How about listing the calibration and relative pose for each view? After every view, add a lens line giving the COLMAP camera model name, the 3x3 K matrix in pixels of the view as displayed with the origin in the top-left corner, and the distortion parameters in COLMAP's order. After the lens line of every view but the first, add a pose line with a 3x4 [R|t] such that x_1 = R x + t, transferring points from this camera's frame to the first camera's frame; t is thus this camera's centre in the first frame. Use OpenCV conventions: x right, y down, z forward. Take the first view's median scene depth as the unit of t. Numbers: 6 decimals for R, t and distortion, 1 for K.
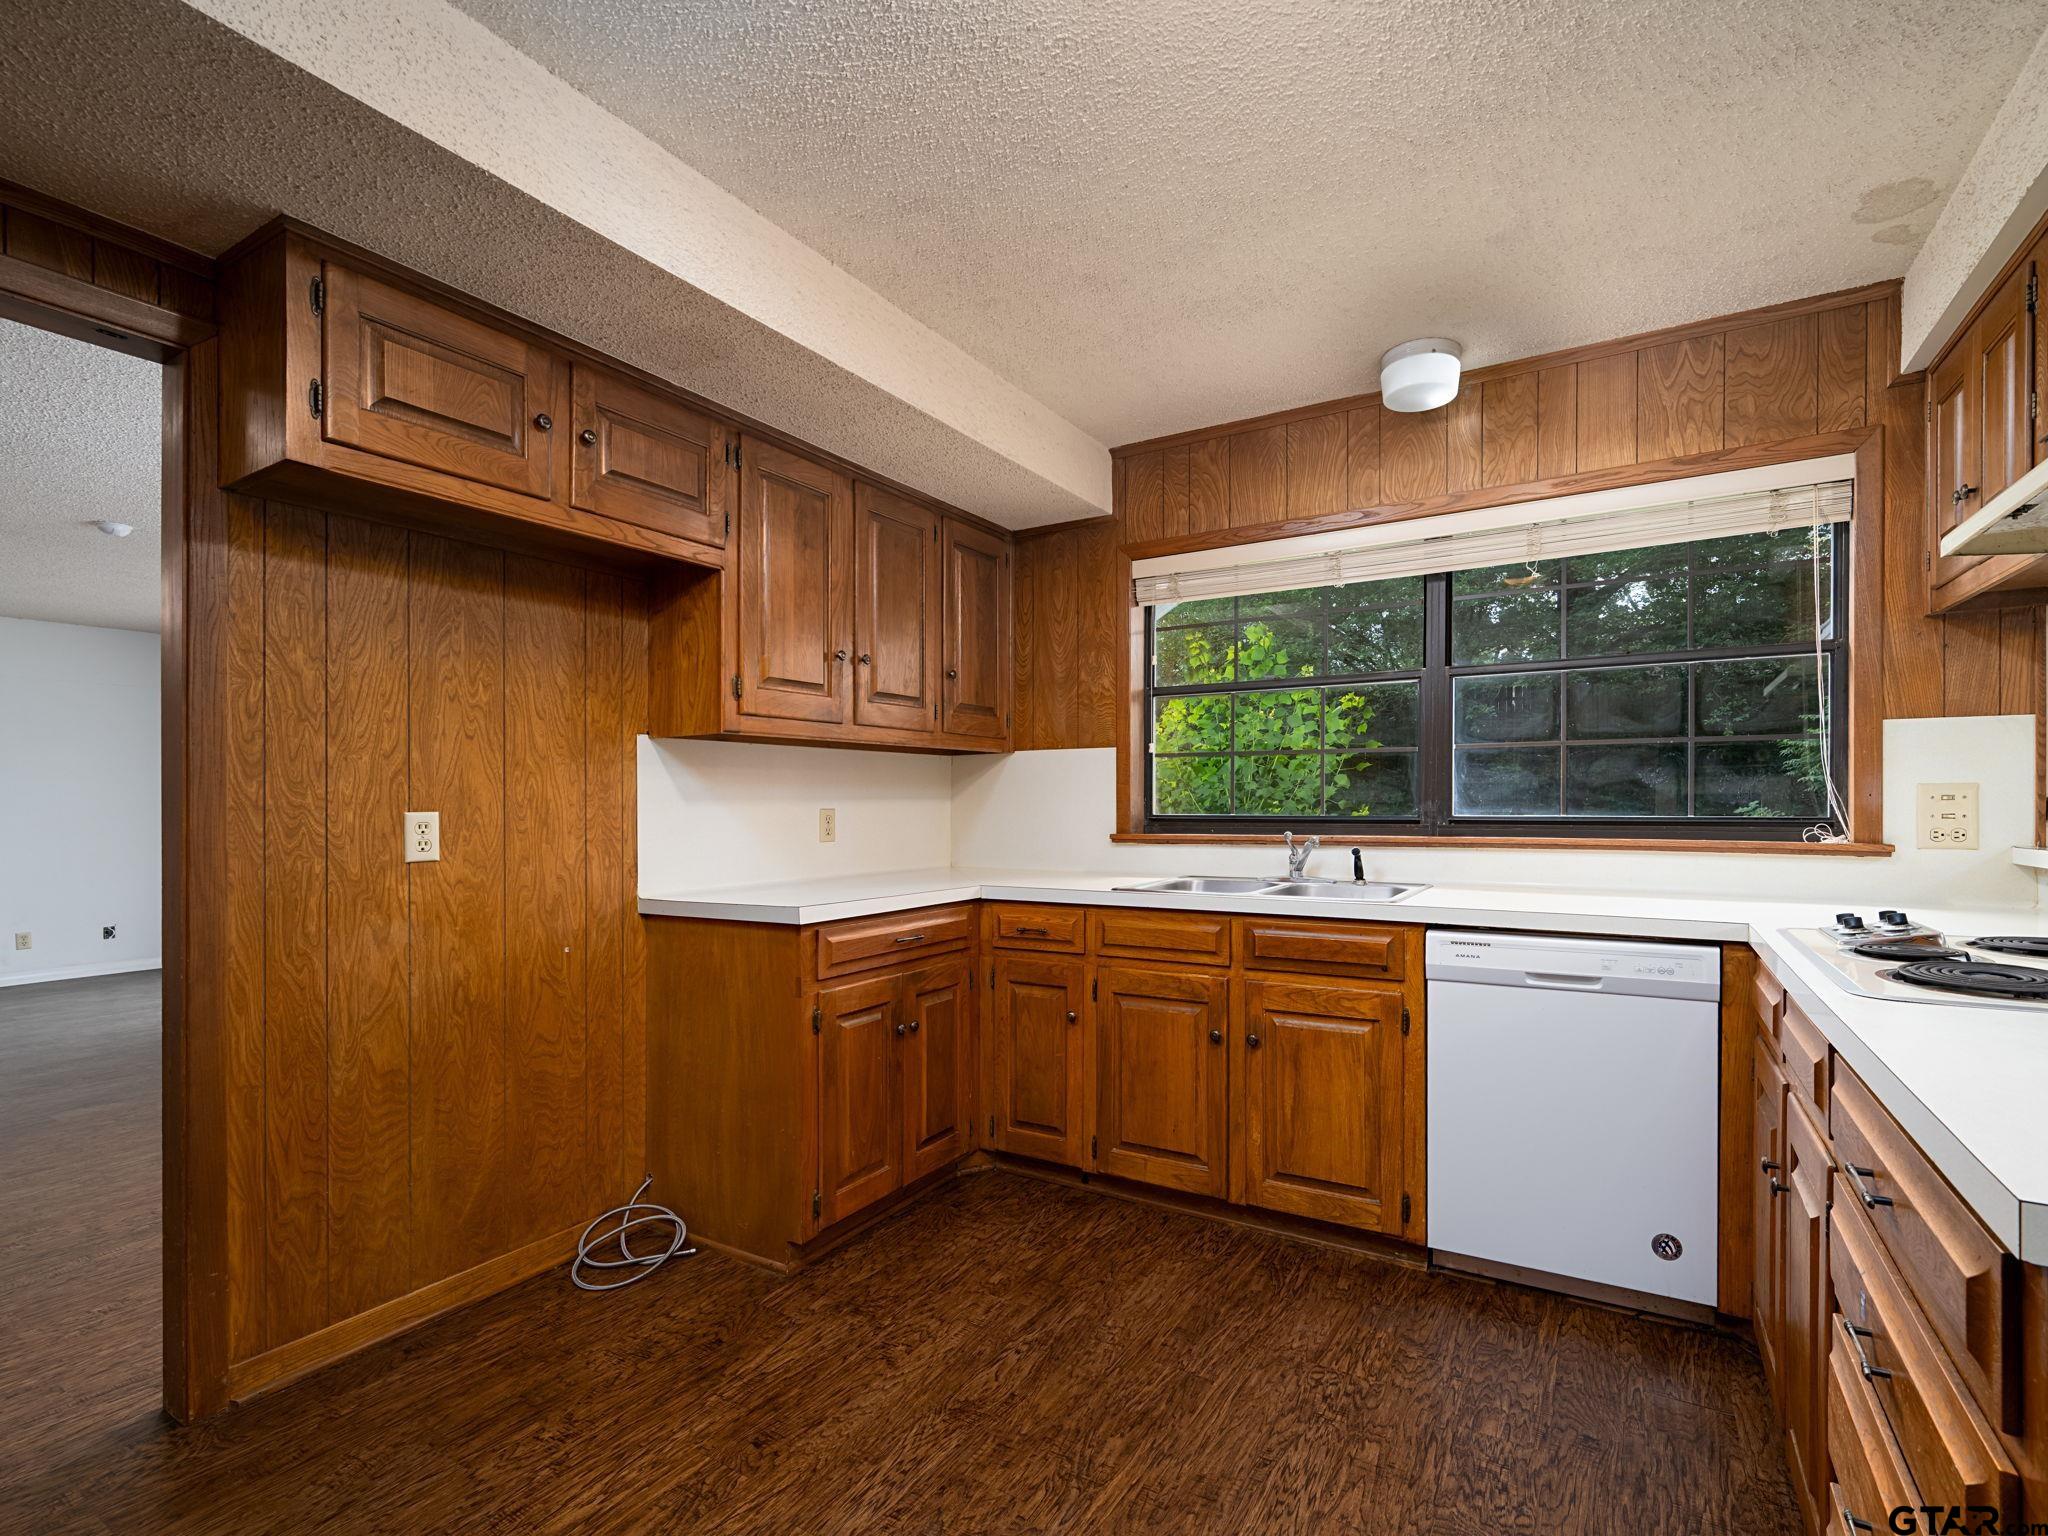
lens RADIAL K [[855.8, 0, 1029.0], [0, 855.8, 810.9], [0, 0, 1]] dist [-0.000881, 0.000061]
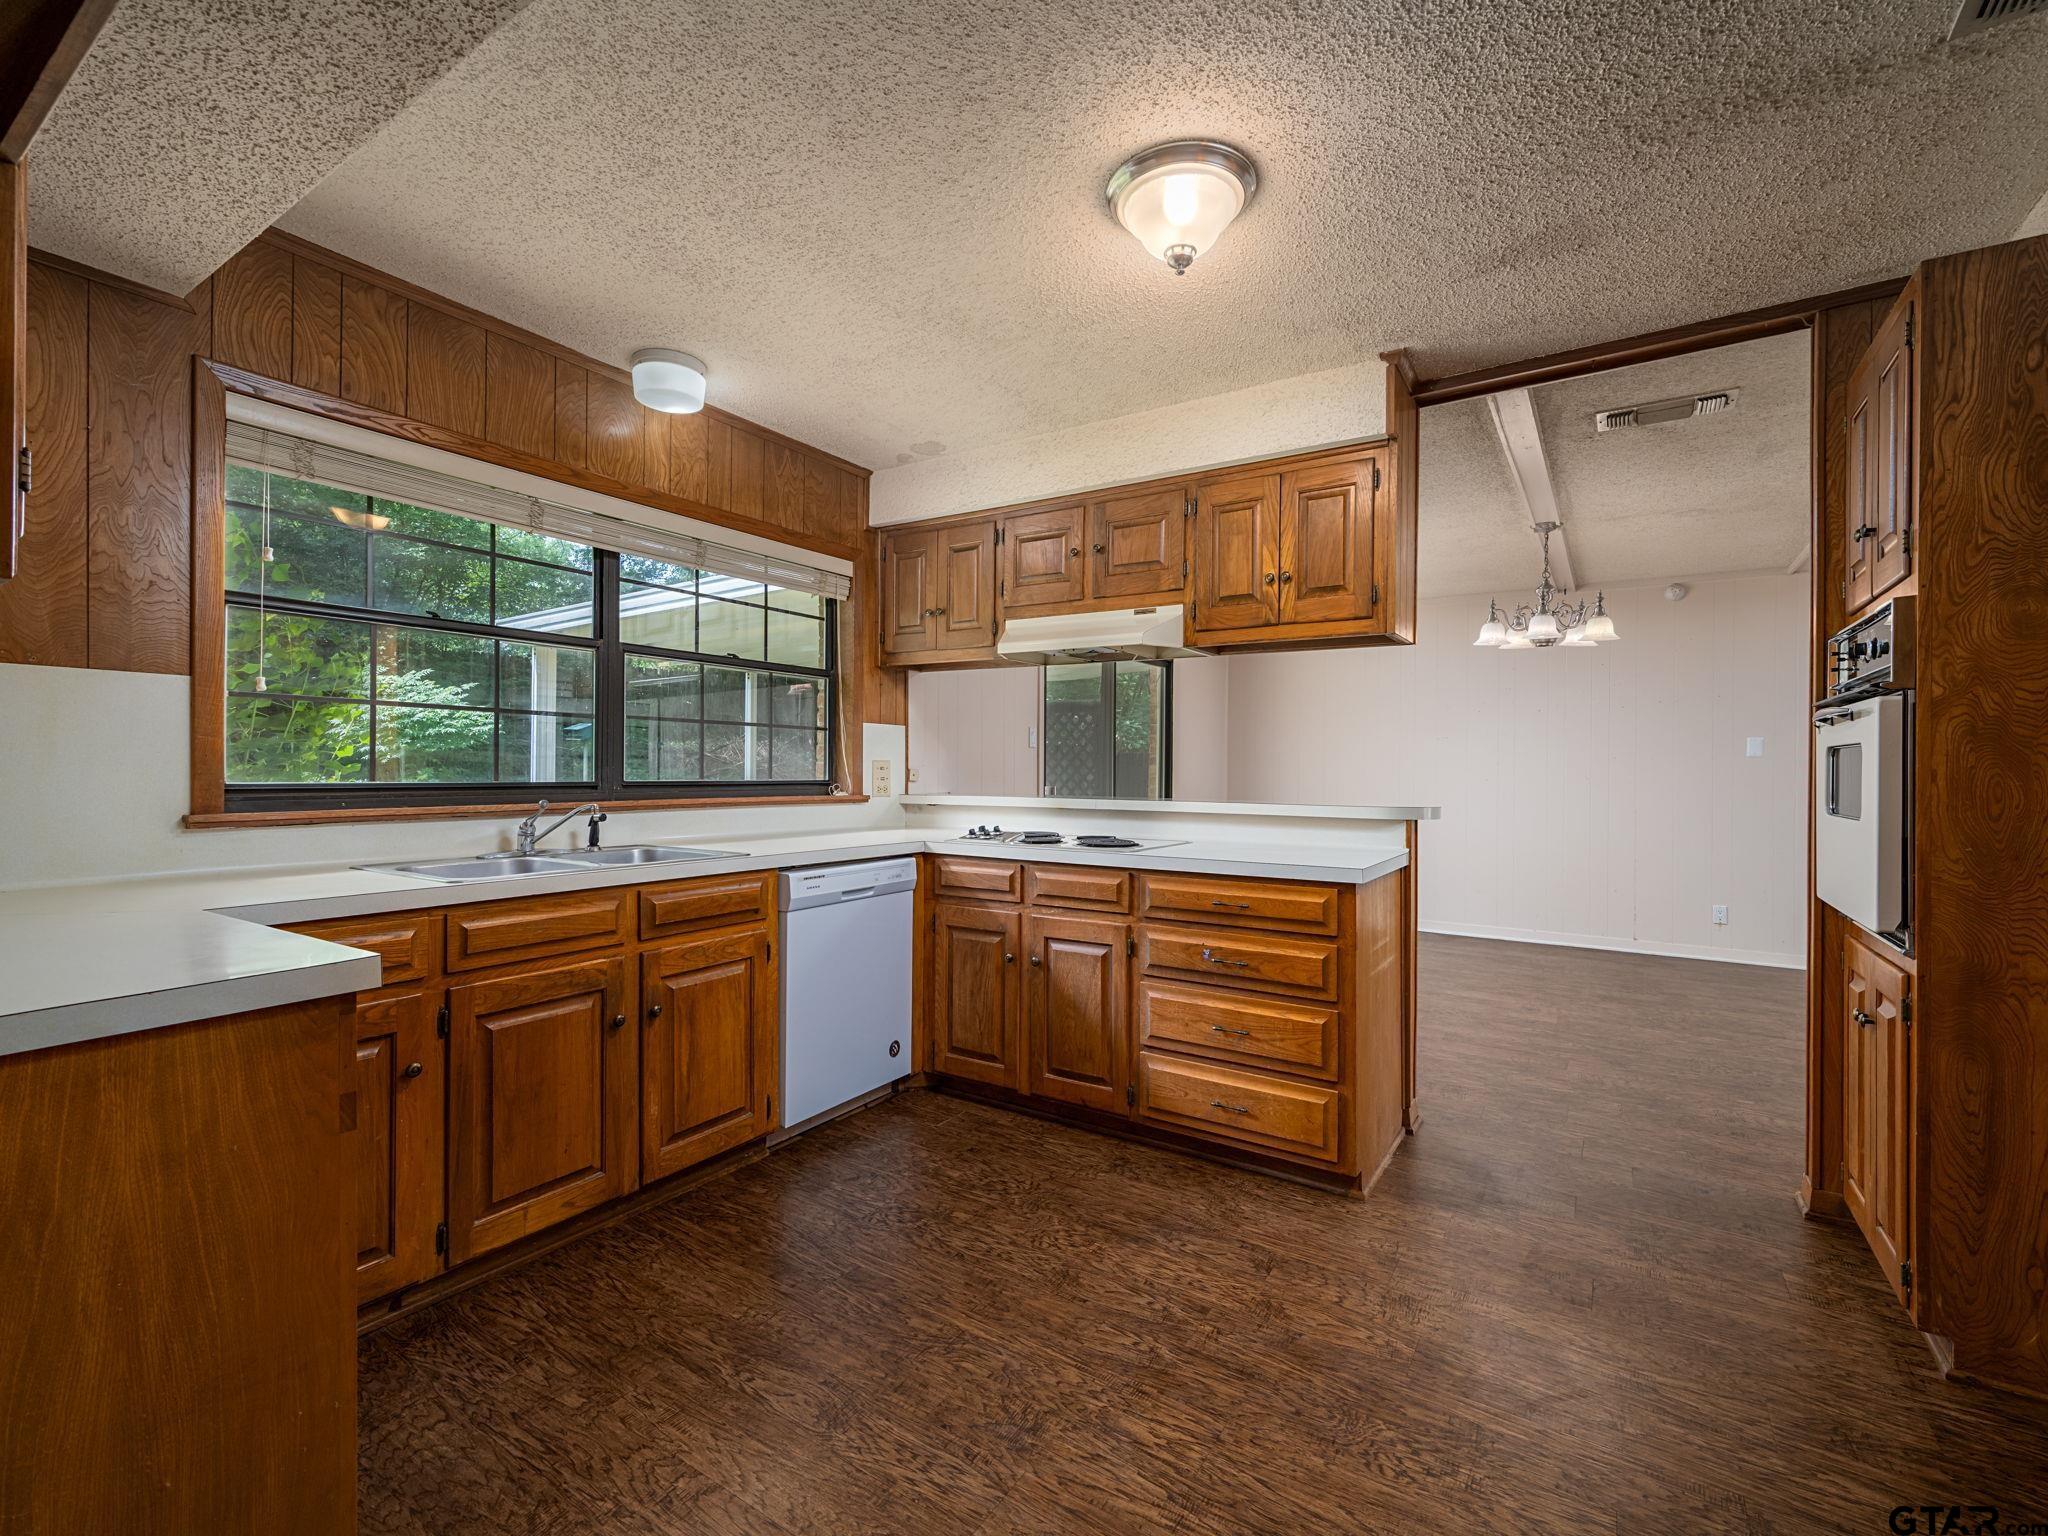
lens RADIAL K [[922.2, 0, 998.4], [0, 922.2, 780.0], [0, 0, 1]] dist [0.001216, 0.000401]
pose [[0.088076, -0.005004, 0.996101, -0.800406], [0.003883, 0.999982, 0.004681, 0.000648], [-0.996106, 0.003455, 0.088094, 0.551214]]
